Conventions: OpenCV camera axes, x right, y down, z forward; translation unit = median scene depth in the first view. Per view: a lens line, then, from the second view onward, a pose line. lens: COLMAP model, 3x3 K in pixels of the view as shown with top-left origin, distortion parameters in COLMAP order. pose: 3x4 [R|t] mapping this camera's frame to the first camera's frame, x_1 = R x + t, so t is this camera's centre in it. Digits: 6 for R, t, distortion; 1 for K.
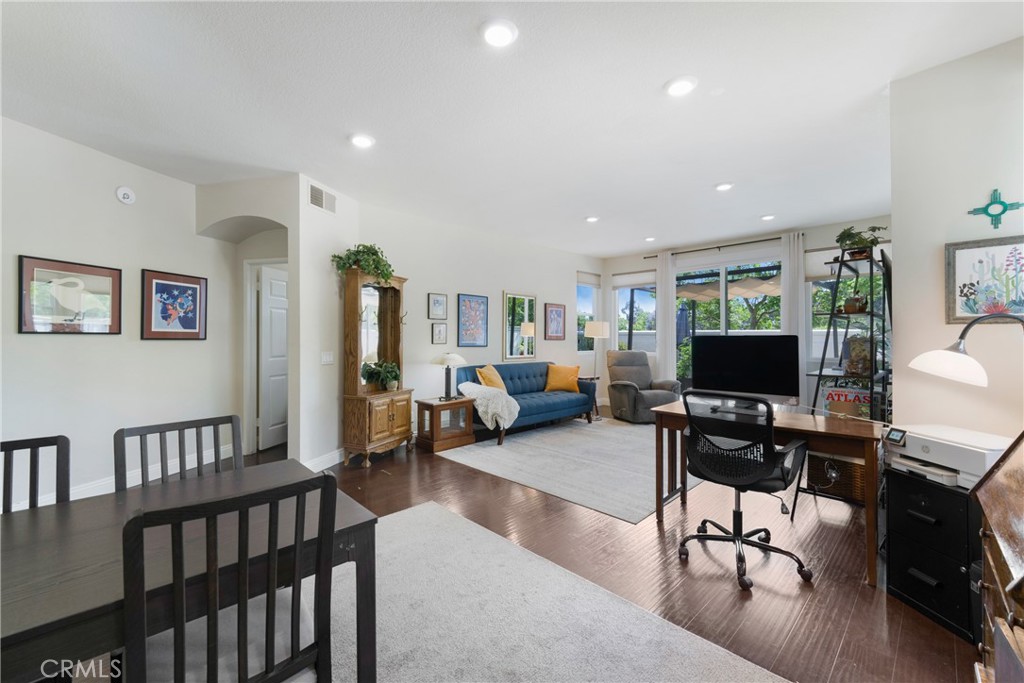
lens RADIAL K [[386.6, 0, 528.8], [0, 386.6, 335.6], [0, 0, 1]] dist [-0.017204, -0.000281]
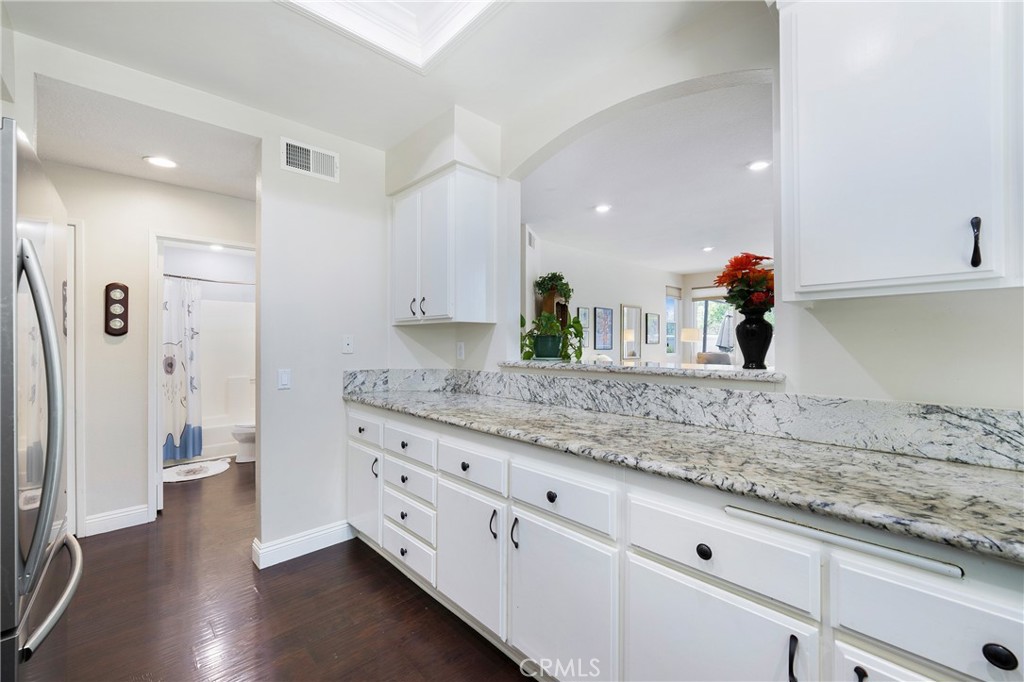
lens RADIAL K [[400.3, 0, 530.8], [0, 400.3, 347.1], [0, 0, 1]] dist [-0.028509, 0.001842]
pose [[0.999977, 0.003448, -0.005896, -0.420134], [-0.003310, 0.999724, 0.023252, -0.010804], [0.005974, -0.023232, 0.999712, -0.321446]]
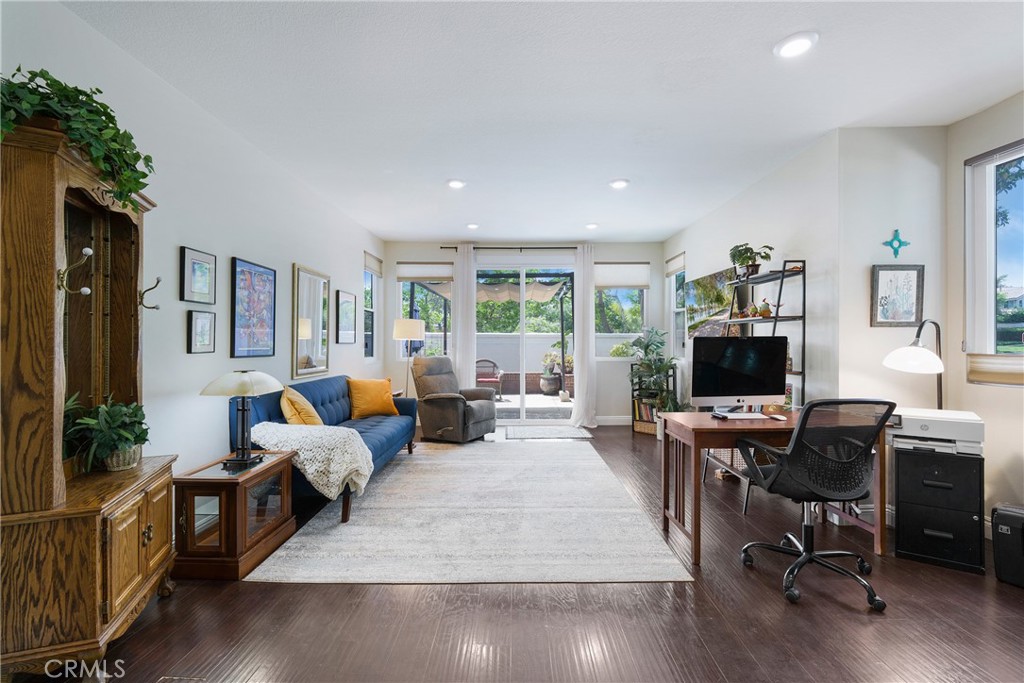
lens RADIAL K [[400.3, 0, 501.6], [0, 400.3, 338.9], [0, 0, 1]] dist [-0.028509, 0.001842]
pose [[0.727313, 0.002006, 0.686303, -0.314764], [-0.000380, 0.999997, -0.002521, 0.005073], [-0.686305, 0.001573, 0.727312, 0.391987]]
